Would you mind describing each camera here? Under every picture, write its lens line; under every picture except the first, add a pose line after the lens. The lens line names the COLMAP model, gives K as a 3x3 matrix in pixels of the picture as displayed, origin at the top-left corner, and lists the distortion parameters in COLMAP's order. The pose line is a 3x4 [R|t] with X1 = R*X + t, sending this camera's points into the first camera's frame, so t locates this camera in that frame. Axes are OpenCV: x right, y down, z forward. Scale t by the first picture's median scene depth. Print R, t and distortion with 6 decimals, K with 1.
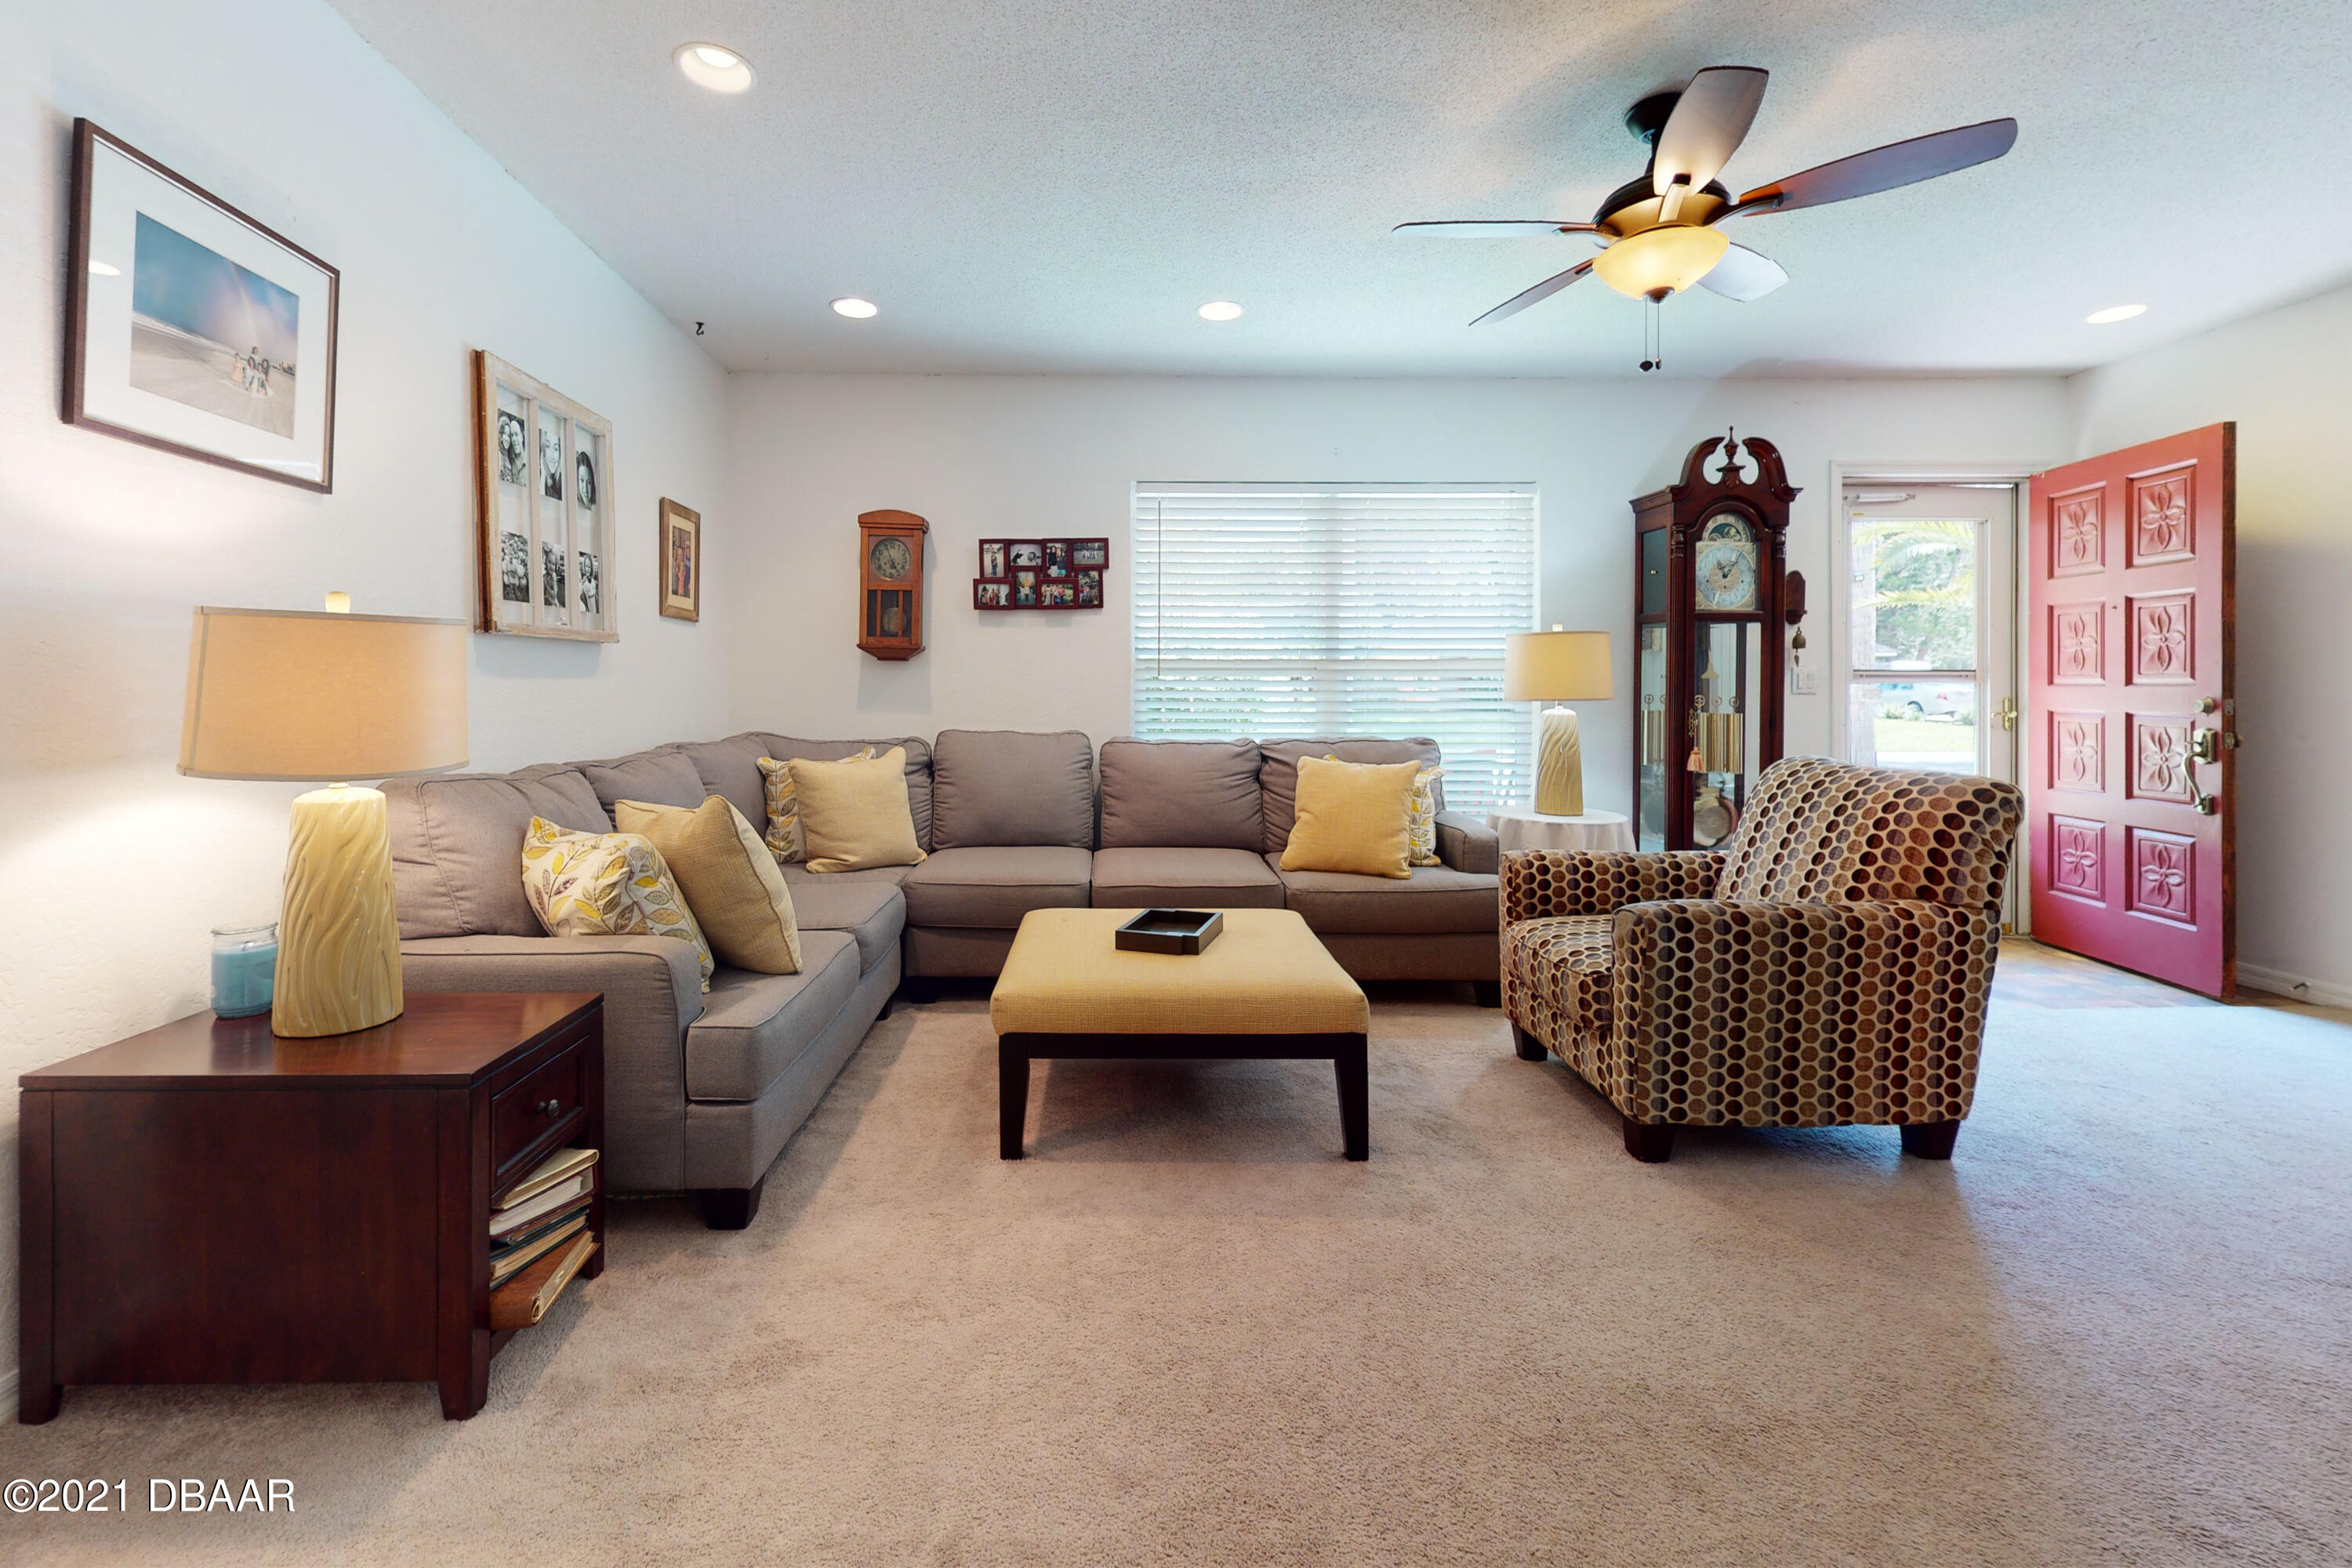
lens RADIAL K [[1059.5, 0, 1176.2], [0, 1059.5, 790.2], [0, 0, 1]] dist [-0.001131, 0.000558]
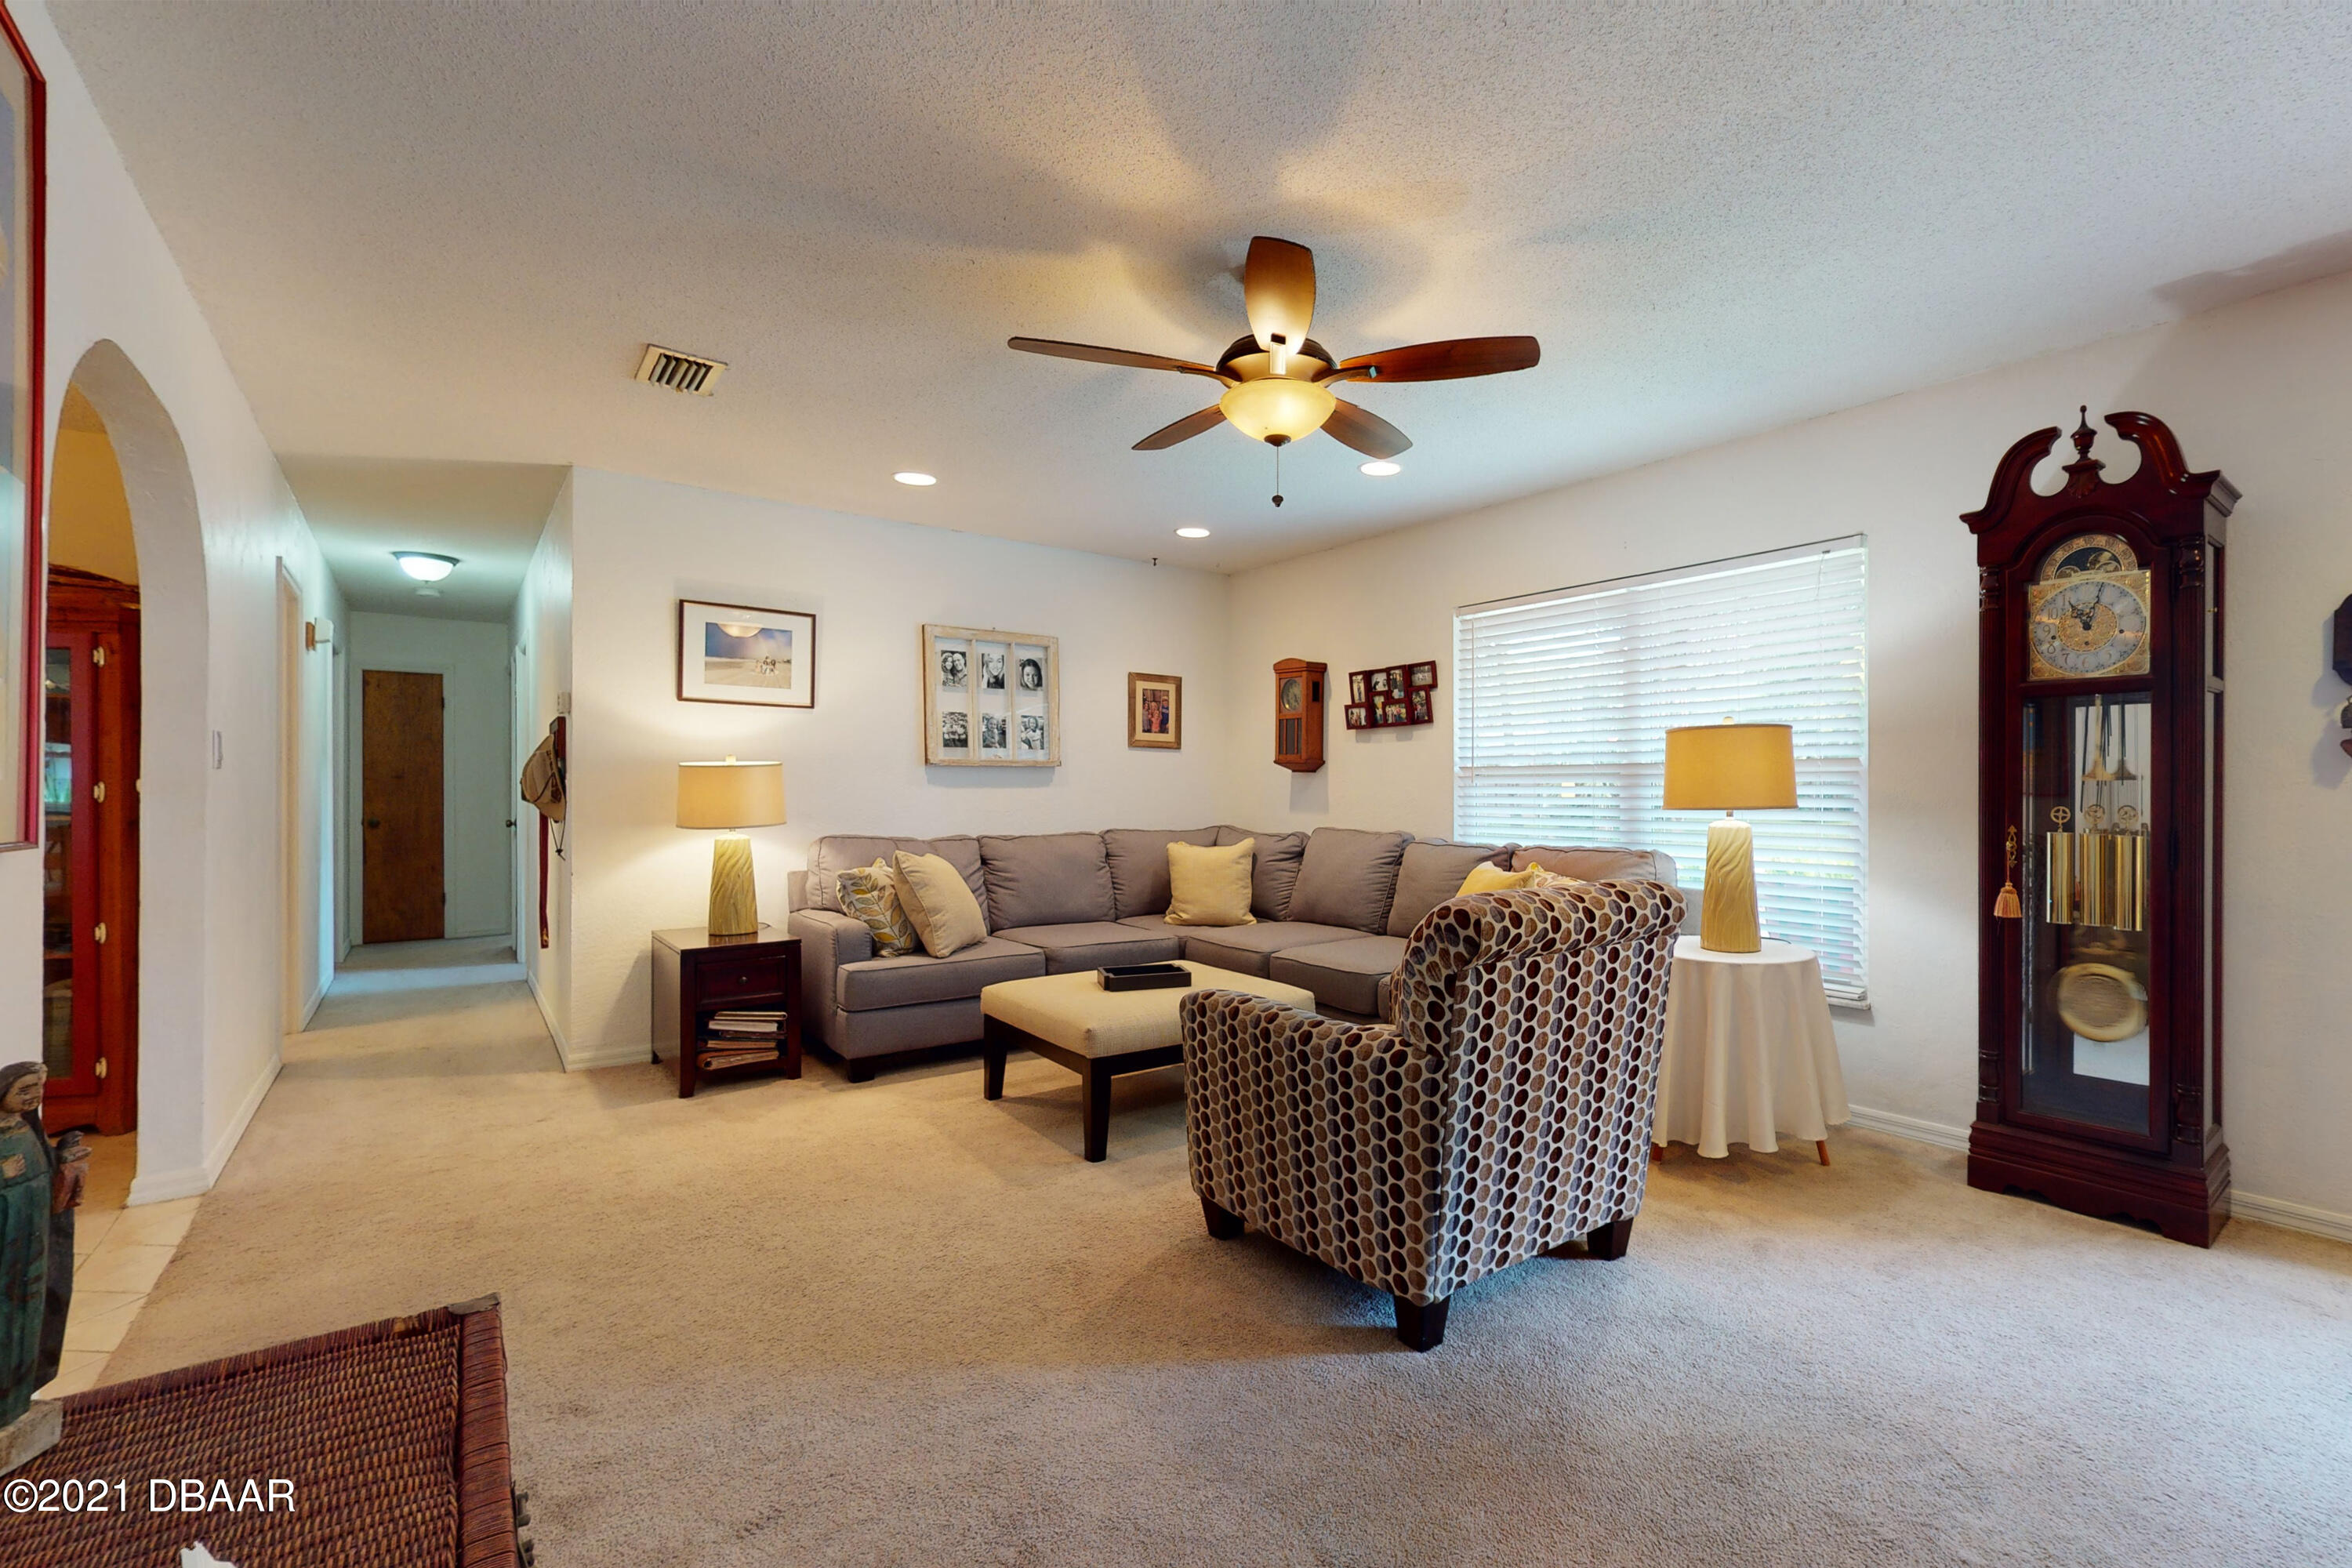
lens RADIAL K [[1020.8, 0, 1176.0], [0, 1020.8, 784.0], [0, 0, 1]] dist [0.025555, 0.000183]
pose [[0.587636, -0.006558, -0.809099, 0.718237], [-0.077324, 0.994935, -0.064223, -0.019680], [0.805422, 0.100302, 0.584153, 0.179550]]
